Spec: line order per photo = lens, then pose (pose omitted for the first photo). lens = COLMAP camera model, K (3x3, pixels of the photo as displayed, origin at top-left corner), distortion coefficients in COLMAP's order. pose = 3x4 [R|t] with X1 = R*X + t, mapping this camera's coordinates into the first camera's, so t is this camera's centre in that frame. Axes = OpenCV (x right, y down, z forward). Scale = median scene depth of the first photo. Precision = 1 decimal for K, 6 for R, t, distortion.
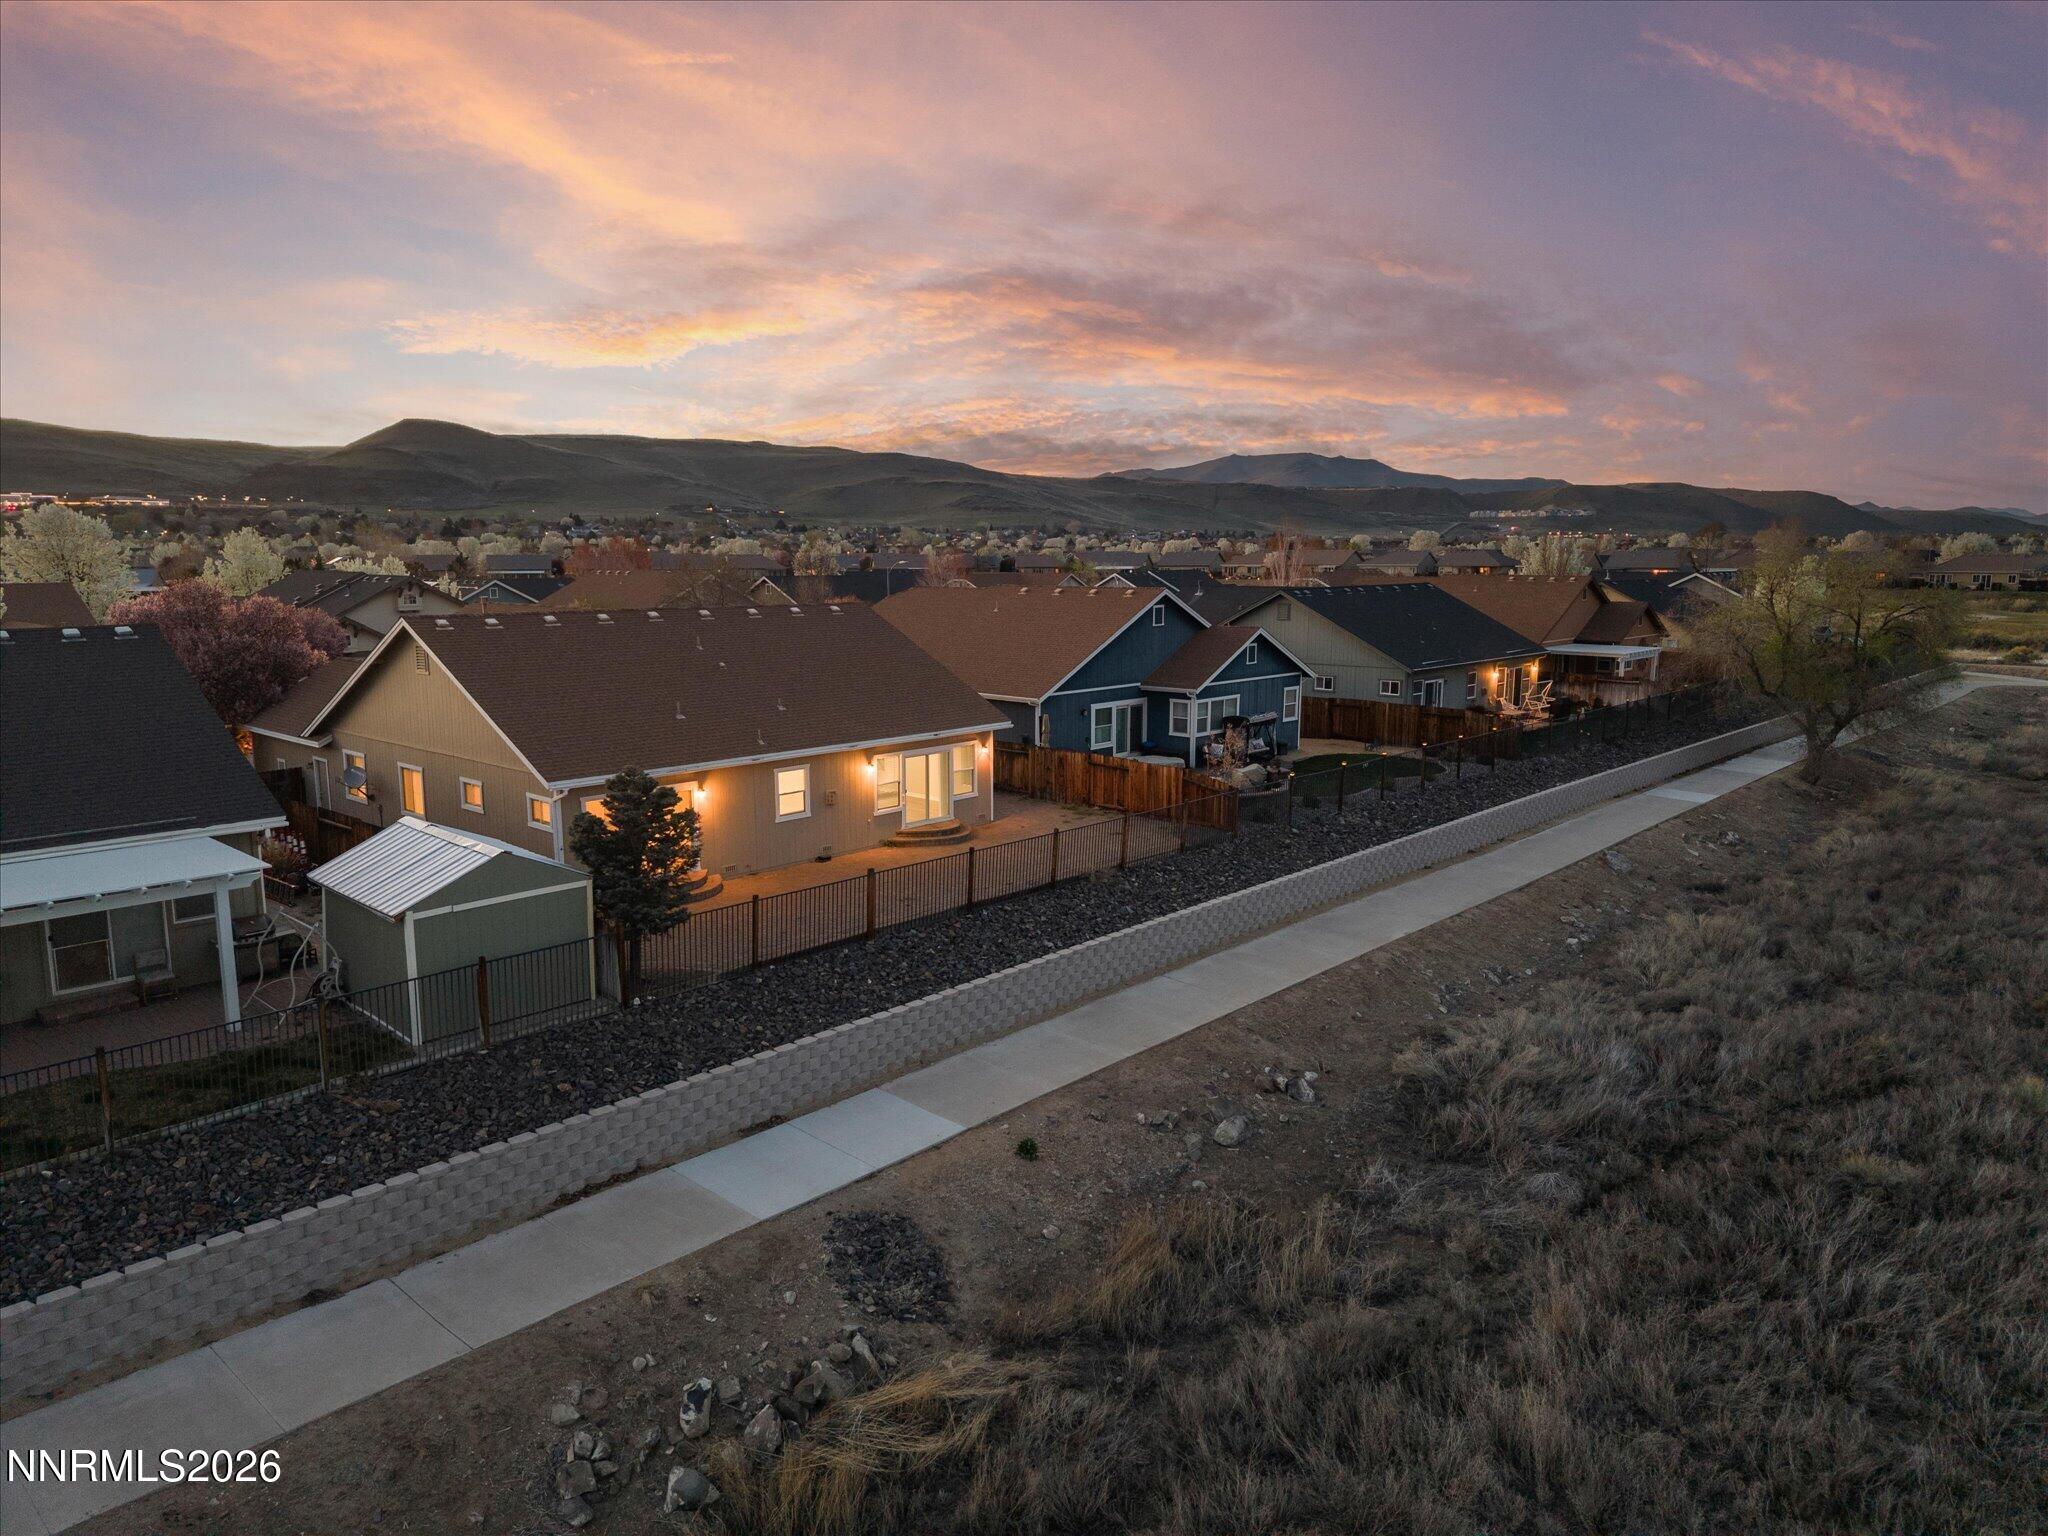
lens RADIAL K [[1364.5, 0, 1031.2], [0, 1364.5, 775.3], [0, 0, 1]] dist [0.044230, -0.051485]
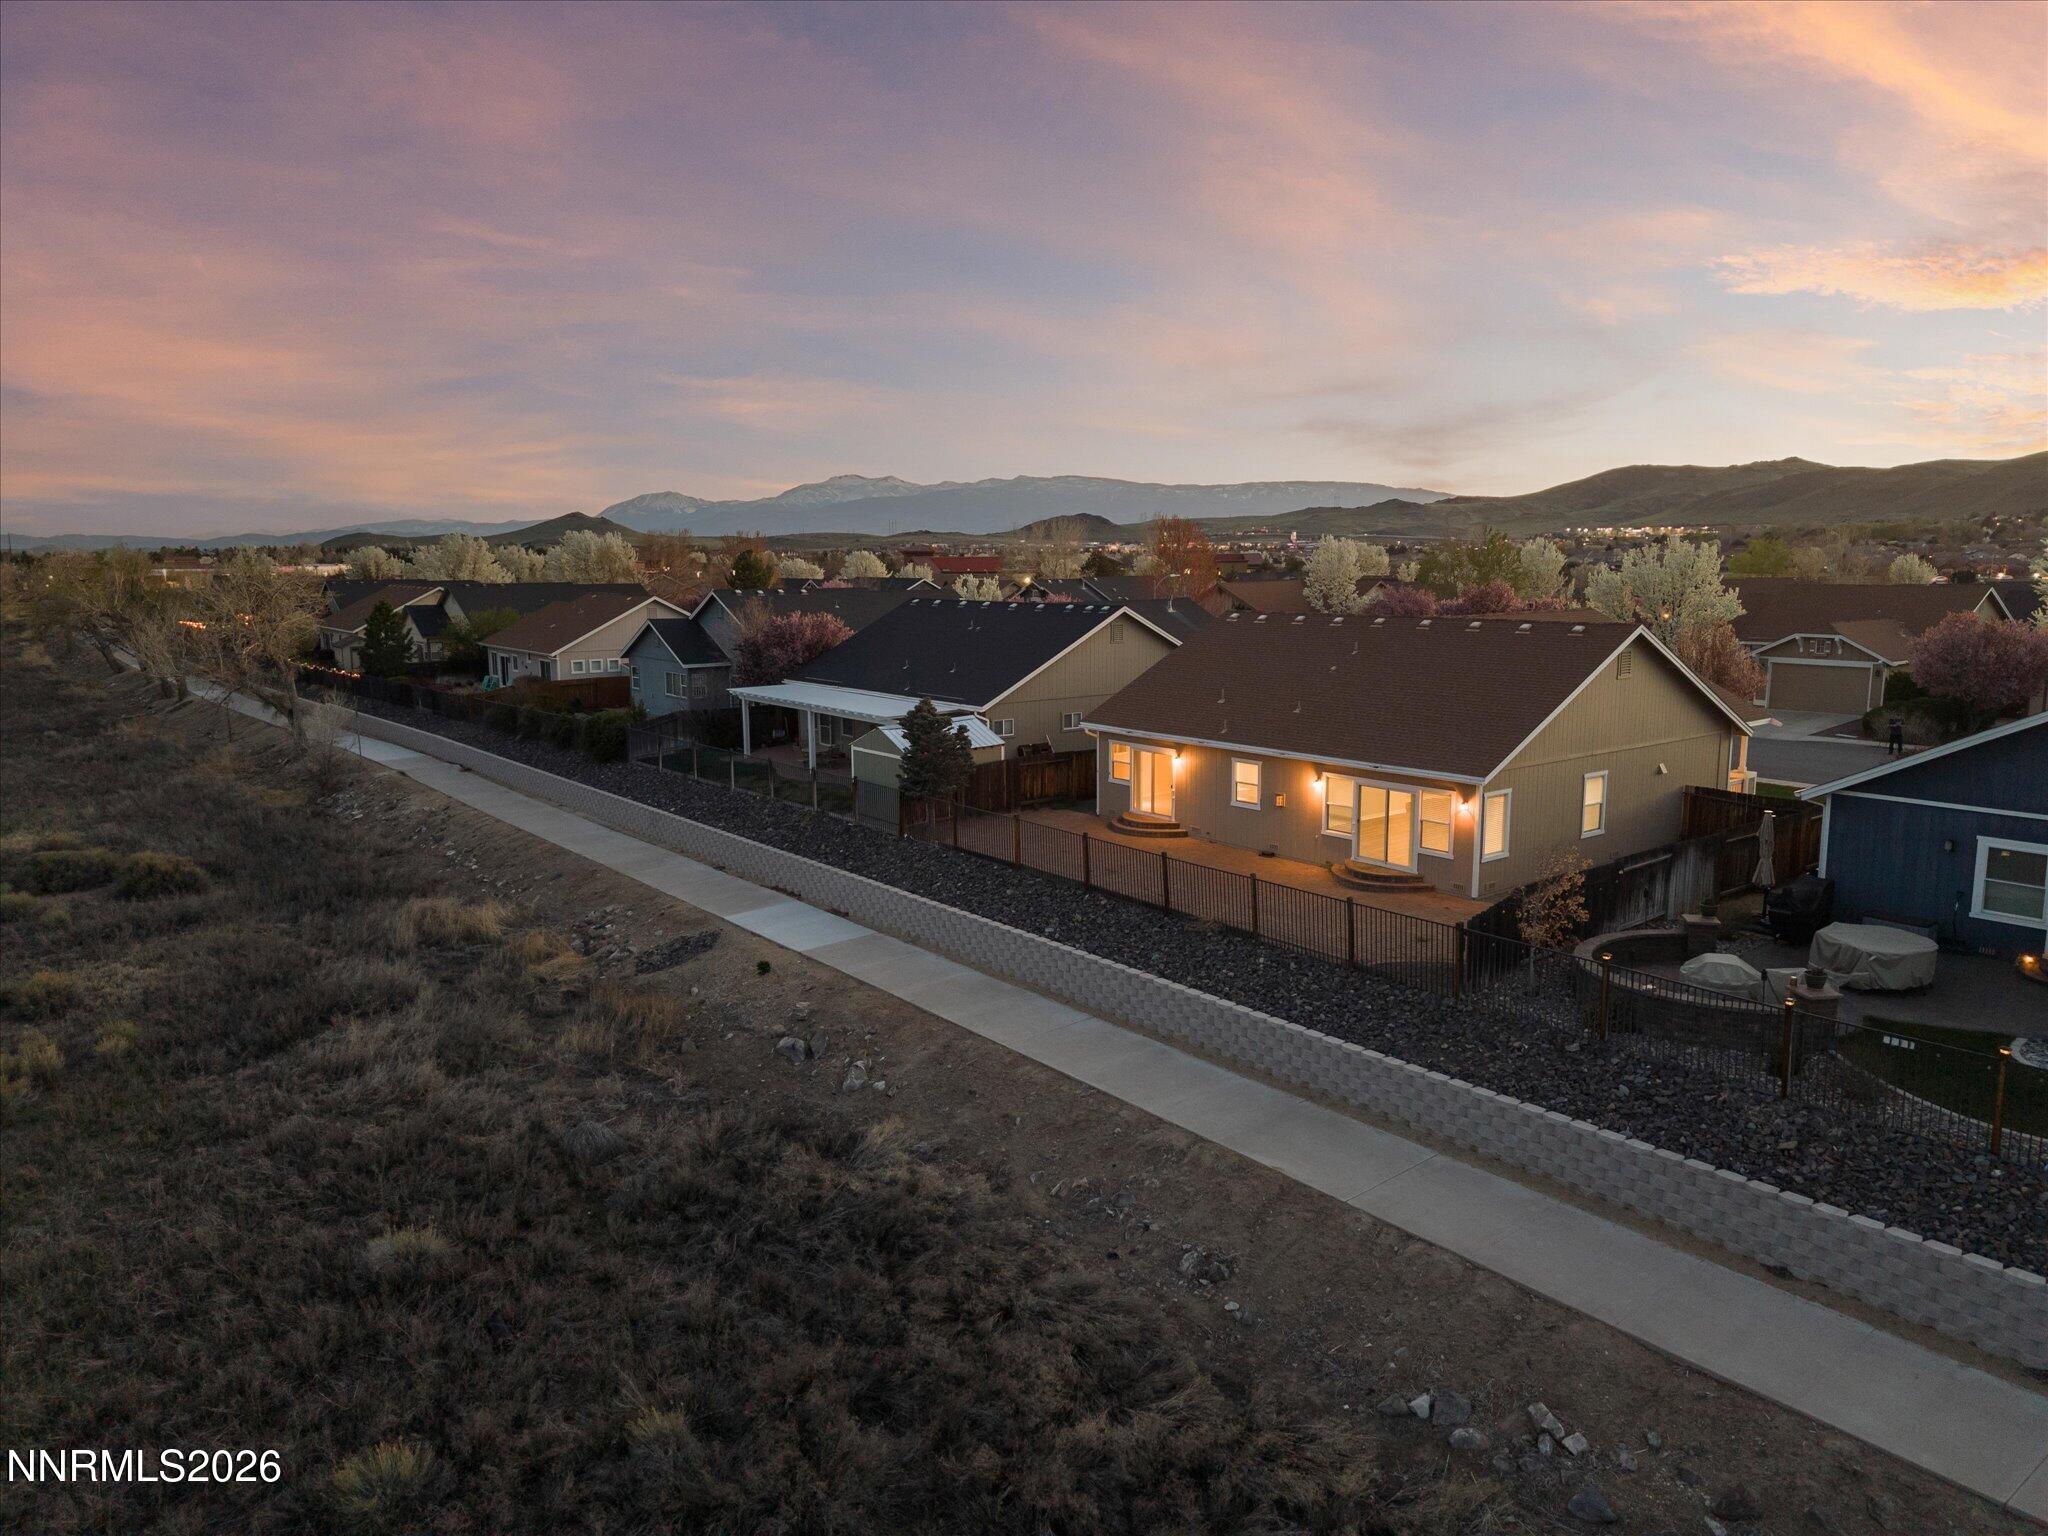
lens RADIAL K [[1371.6, 0, 1029.4], [0, 1371.6, 763.9], [0, 0, 1]] dist [0.025947, -0.026020]
pose [[-0.175974, 0.147507, -0.973280, 0.930869], [-0.154457, 0.972325, 0.175289, -0.169652], [0.972202, 0.181176, -0.148320, 0.992977]]
